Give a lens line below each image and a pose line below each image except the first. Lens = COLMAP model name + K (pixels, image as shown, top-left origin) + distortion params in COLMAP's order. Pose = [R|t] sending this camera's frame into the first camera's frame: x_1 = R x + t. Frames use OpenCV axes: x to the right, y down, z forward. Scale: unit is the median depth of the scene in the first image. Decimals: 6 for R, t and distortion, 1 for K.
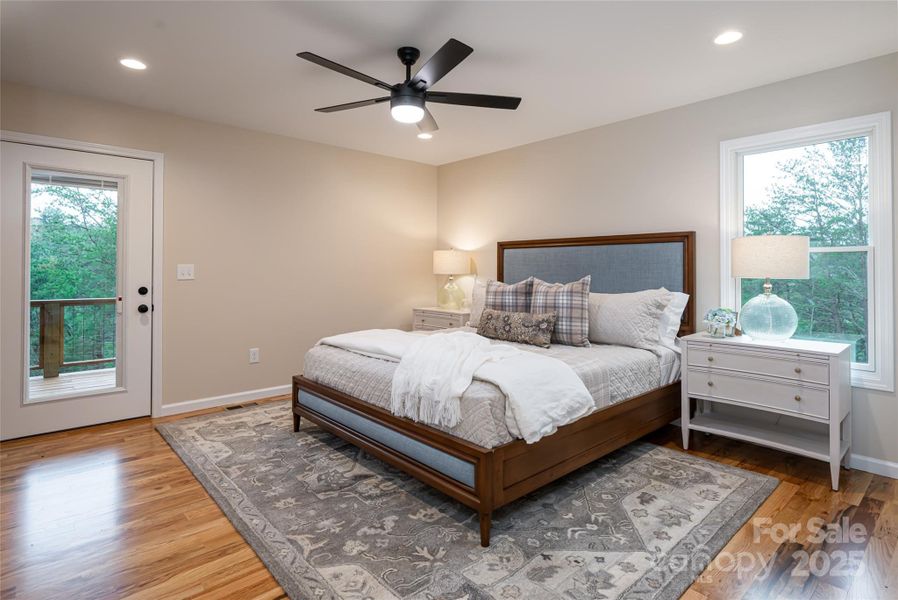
lens RADIAL K [[401.5, 0, 441.6], [0, 401.5, 274.5], [0, 0, 1]] dist [0.010508, -0.000441]
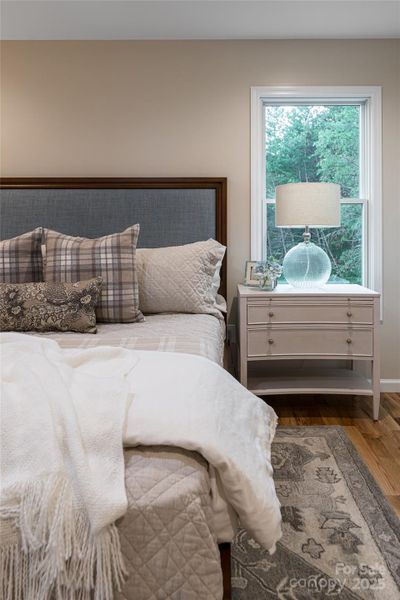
lens RADIAL K [[411.8, 0, 188.3], [0, 411.8, 232.8], [0, 0, 1]] dist [-0.001546, 0.001927]
pose [[0.688278, -0.001720, 0.725445, -0.117552], [0.006338, 0.999973, -0.003643, 0.021846], [-0.725419, 0.007106, 0.688271, 0.415115]]
